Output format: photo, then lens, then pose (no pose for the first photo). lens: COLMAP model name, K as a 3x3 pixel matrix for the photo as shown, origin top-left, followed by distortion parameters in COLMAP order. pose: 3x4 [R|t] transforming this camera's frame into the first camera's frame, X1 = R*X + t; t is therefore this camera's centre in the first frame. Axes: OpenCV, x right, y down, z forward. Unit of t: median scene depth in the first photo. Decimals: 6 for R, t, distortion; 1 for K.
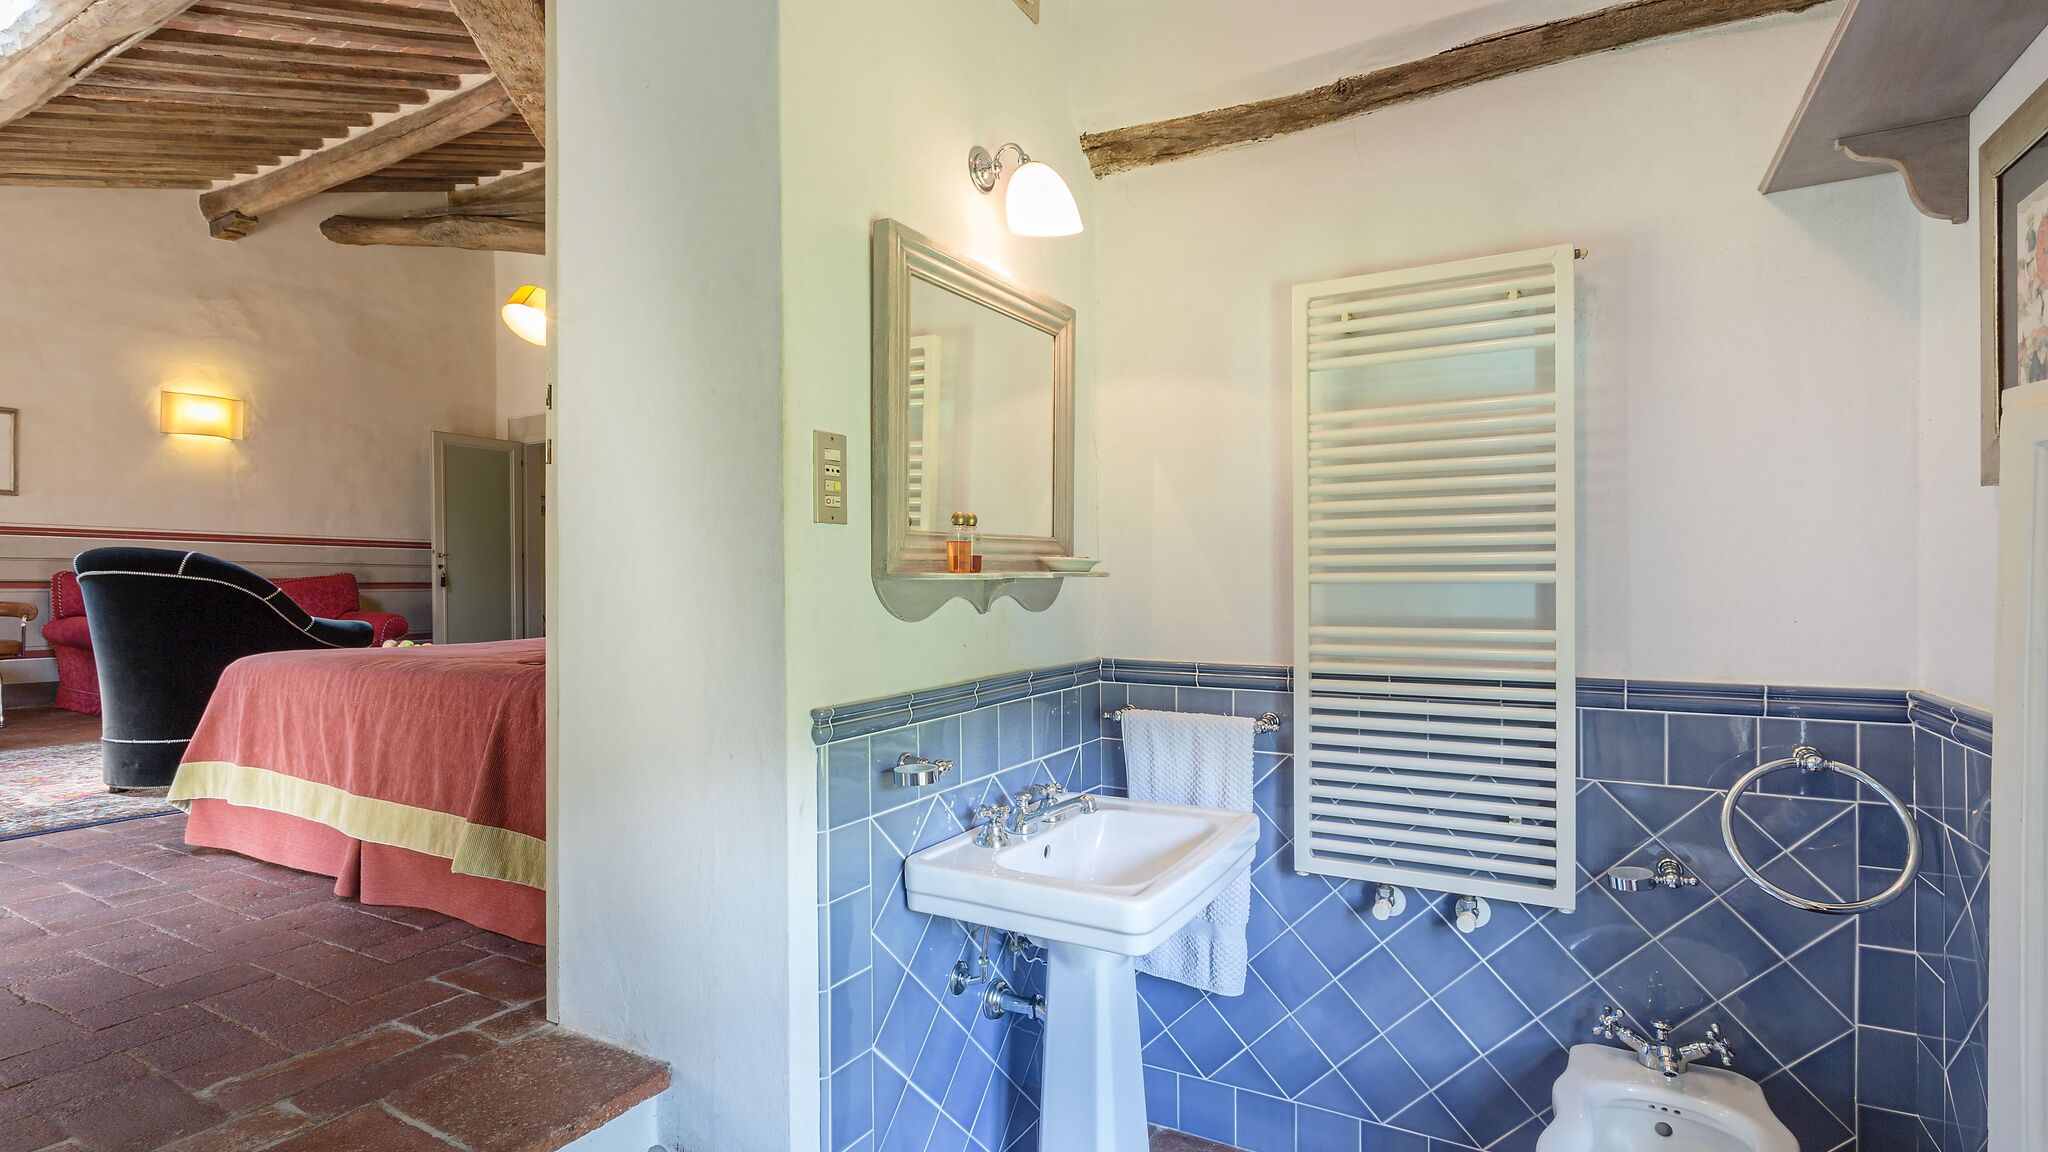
lens RADIAL K [[986.2, 0, 1012.0], [0, 986.2, 588.0], [0, 0, 1]] dist [0.000477, 0.001383]
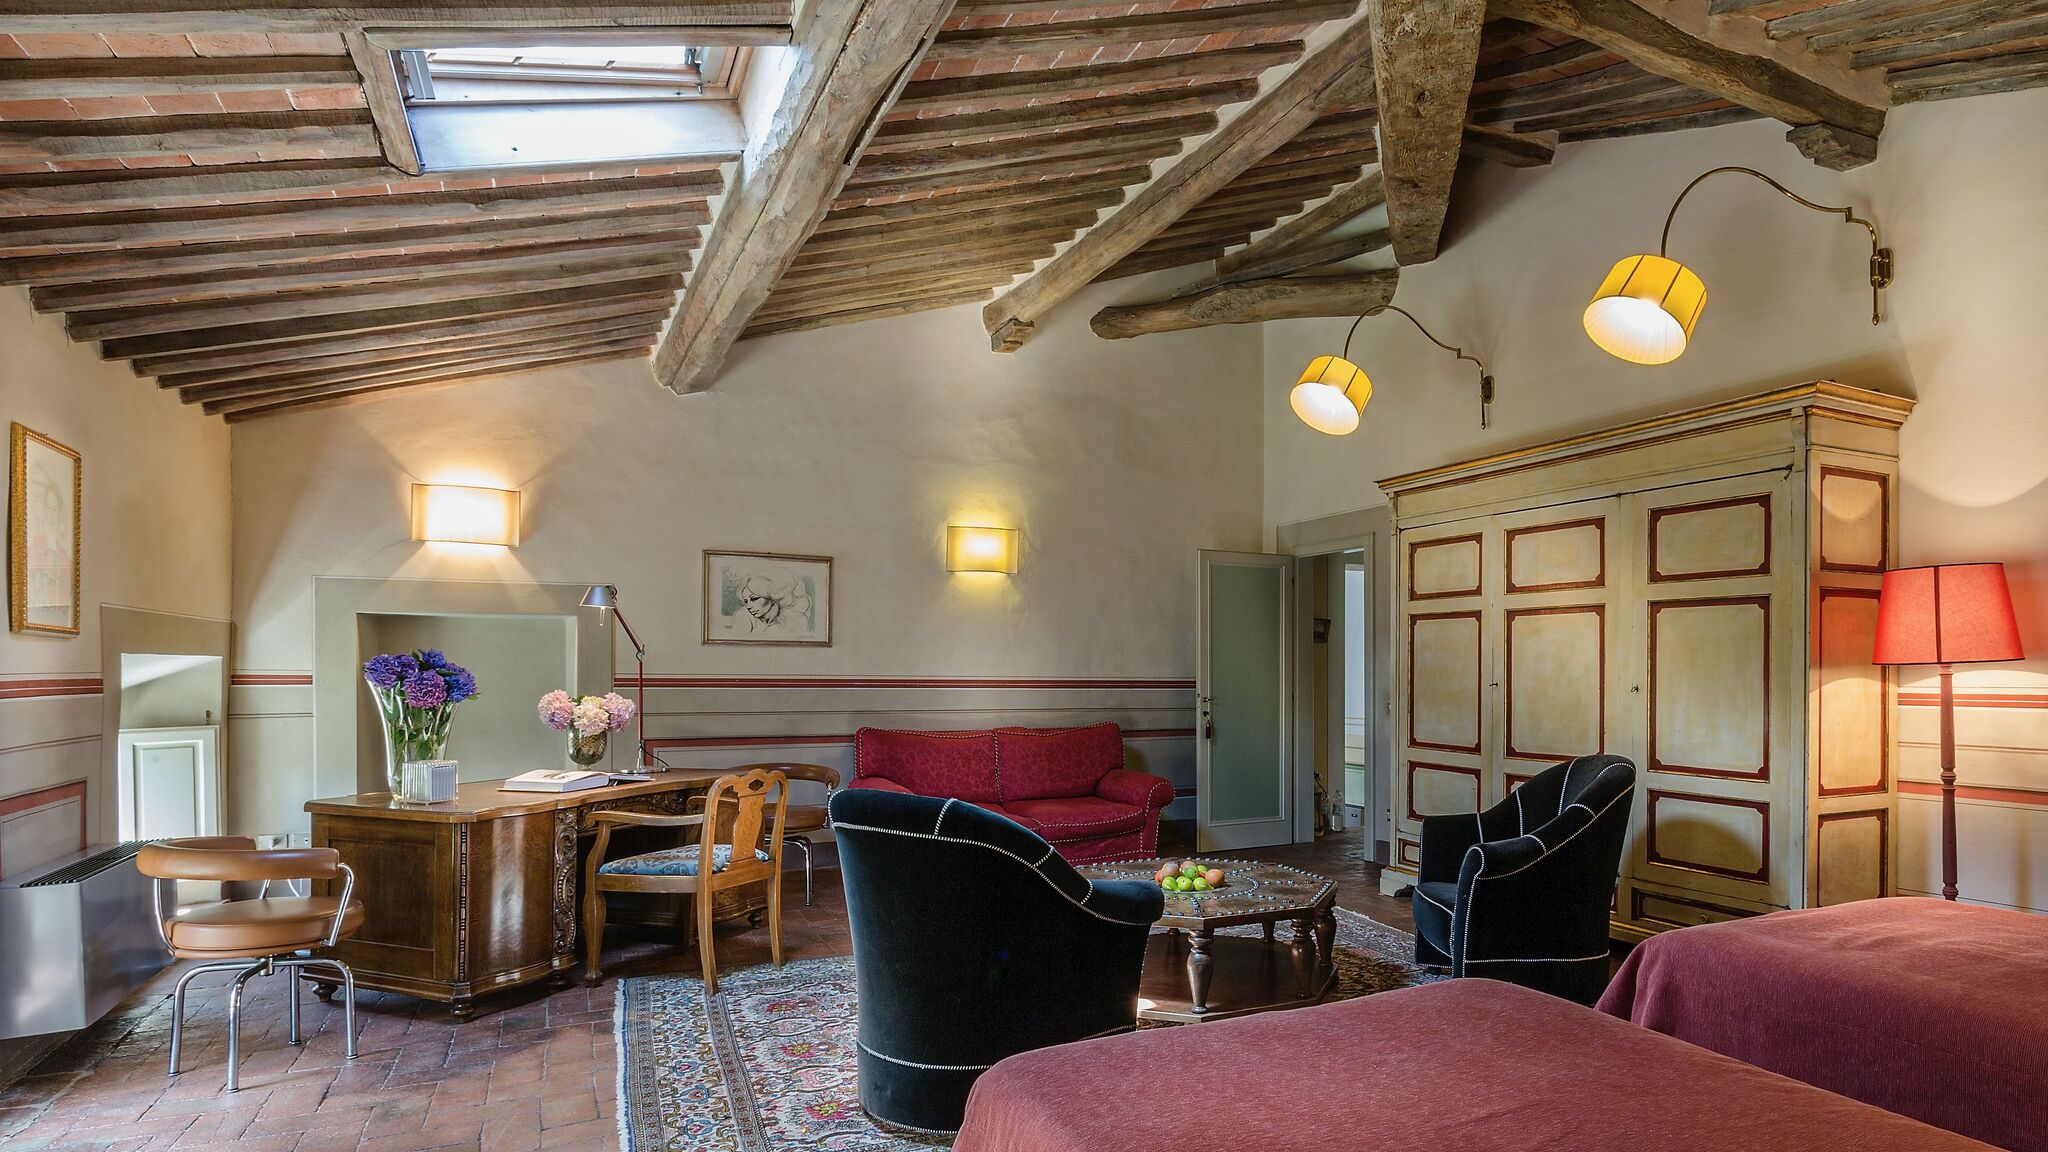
lens RADIAL K [[1076.9, 0, 1146.8], [0, 1076.9, 666.6], [0, 0, 1]] dist [-0.001235, 0.001886]
pose [[0.854986, 0.011670, -0.518520, -0.183039], [-0.011070, 0.999930, 0.004252, -0.075717], [0.518533, 0.002105, 0.855055, 0.241223]]
